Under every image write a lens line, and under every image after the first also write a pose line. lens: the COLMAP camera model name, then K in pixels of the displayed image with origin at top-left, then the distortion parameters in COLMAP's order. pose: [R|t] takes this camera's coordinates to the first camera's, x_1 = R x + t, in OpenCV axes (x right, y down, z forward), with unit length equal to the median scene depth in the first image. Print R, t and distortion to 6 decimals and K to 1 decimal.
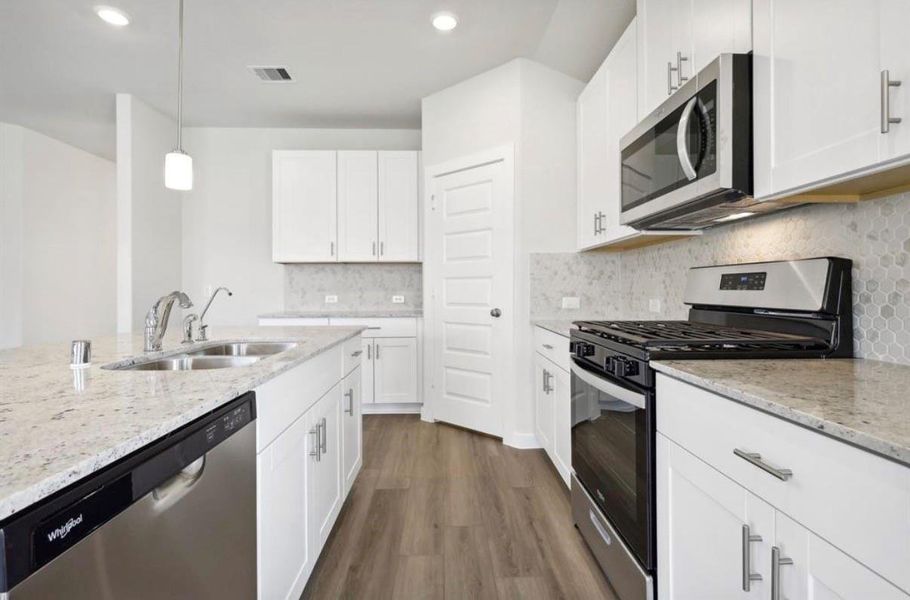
lens RADIAL K [[434.5, 0, 451.4], [0, 434.5, 286.6], [0, 0, 1]] dist [0.000753, 0.000004]
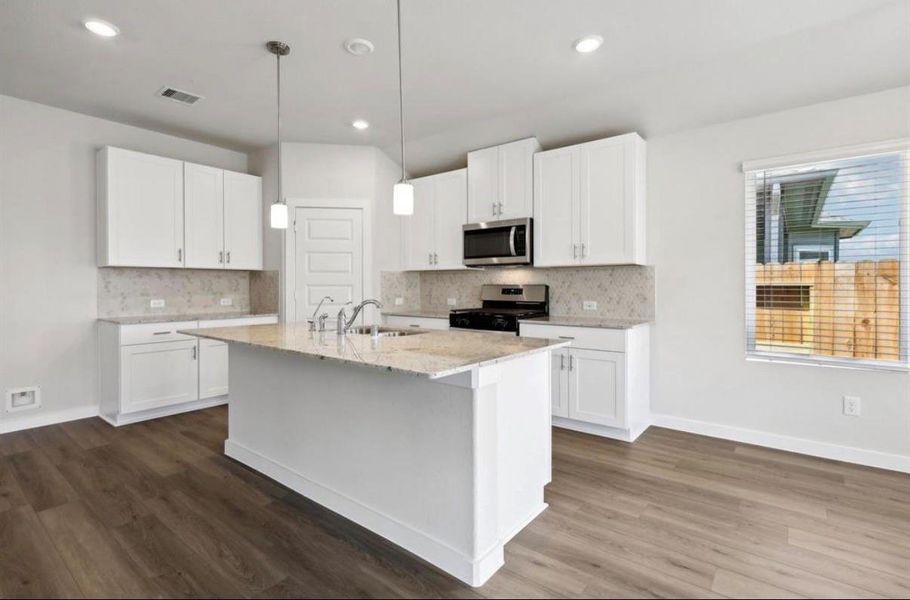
lens RADIAL K [[434.5, 0, 451.4], [0, 434.5, 286.6], [0, 0, 1]] dist [0.000753, 0.000004]
pose [[0.644667, 0.003667, 0.764455, -0.876323], [-0.007758, 0.999968, 0.001745, -0.024648], [-0.764424, -0.007056, 0.644675, -0.234371]]
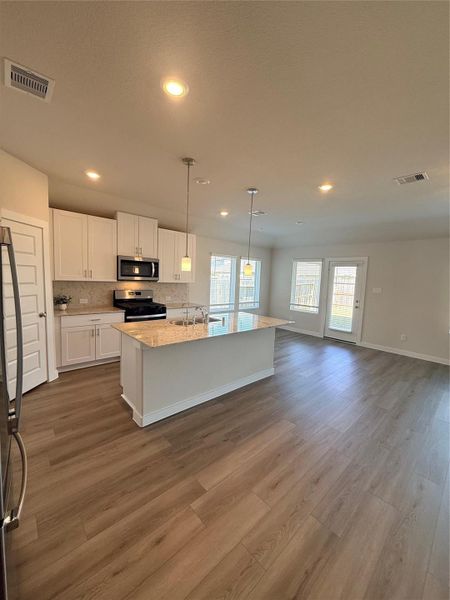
lens RADIAL K [[241.4, 0, 225.0], [0, 241.4, 300.0], [0, 0, 1]] dist [-0.001600, -0.000049]
pose [[-0.660471, -0.089390, 0.745511, -1.170679], [-0.041276, 0.995709, 0.082823, -0.117832], [-0.749716, 0.023930, -0.661327, 1.139202]]
